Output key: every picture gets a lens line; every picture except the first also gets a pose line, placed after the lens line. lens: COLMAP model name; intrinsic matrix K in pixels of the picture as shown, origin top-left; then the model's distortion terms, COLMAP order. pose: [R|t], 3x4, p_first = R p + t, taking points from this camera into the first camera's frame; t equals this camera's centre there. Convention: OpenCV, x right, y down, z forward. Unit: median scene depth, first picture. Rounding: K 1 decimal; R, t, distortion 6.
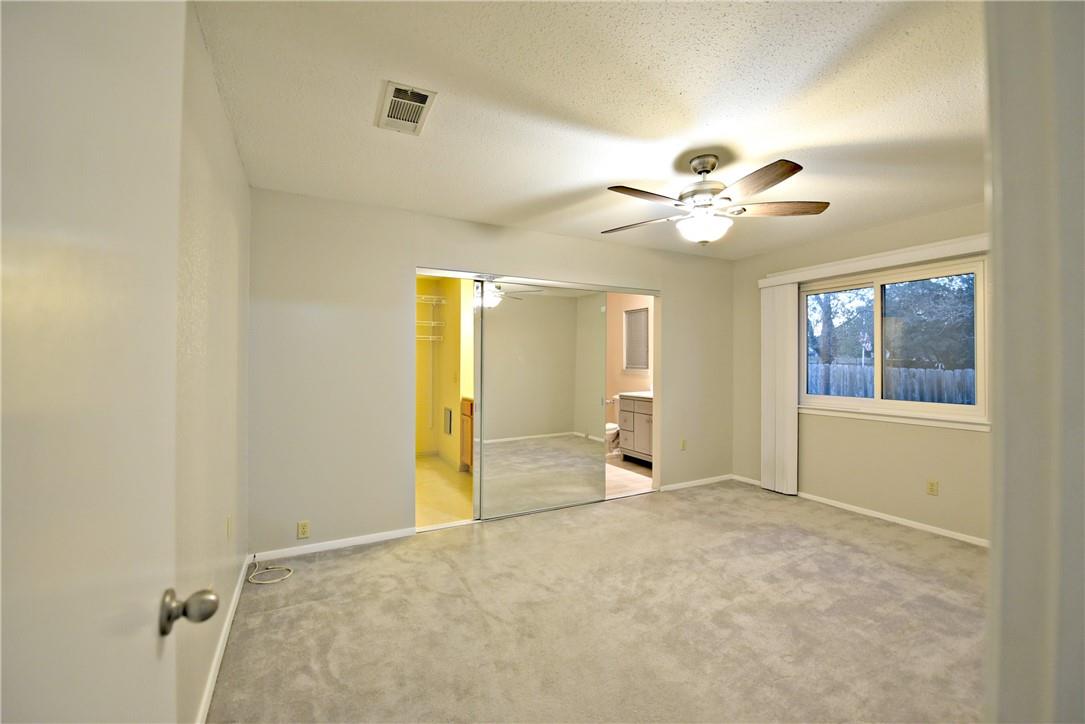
lens RADIAL K [[453.7, 0, 547.2], [0, 453.7, 360.7], [0, 0, 1]] dist [-0.014493, -0.001197]
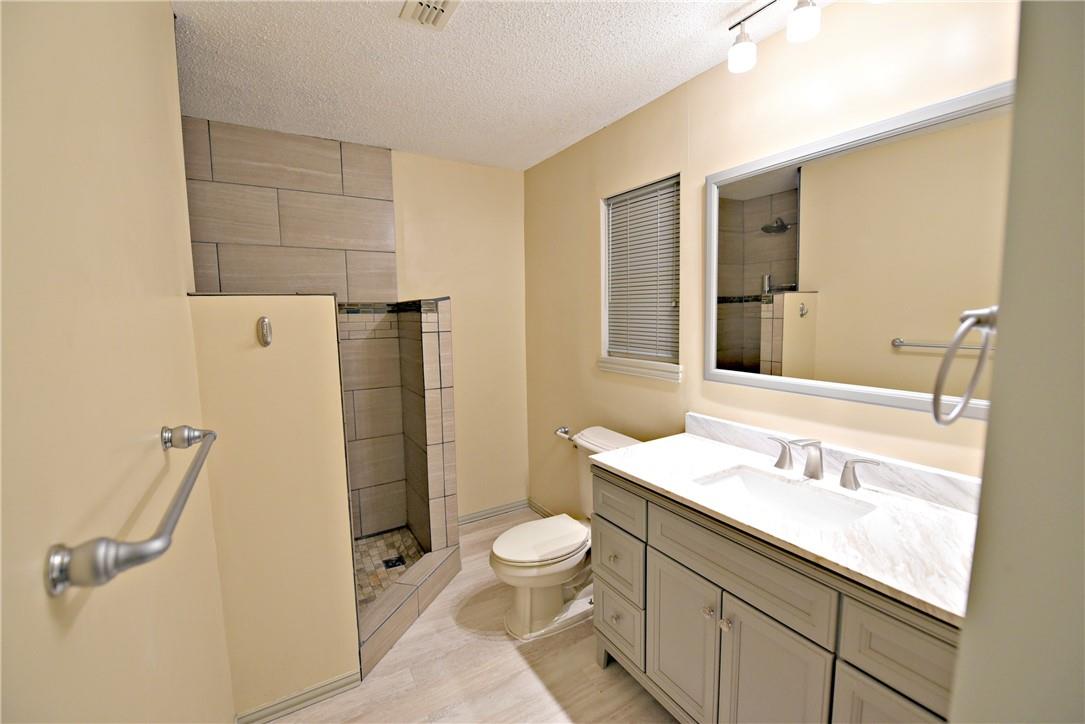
lens RADIAL K [[453.7, 0, 547.2], [0, 453.7, 360.7], [0, 0, 1]] dist [-0.014493, -0.001197]
pose [[0.997382, -0.023932, 0.068238, 0.105861], [0.016445, 0.993988, 0.108244, -0.020995], [-0.070418, -0.106839, 0.991780, 0.683141]]
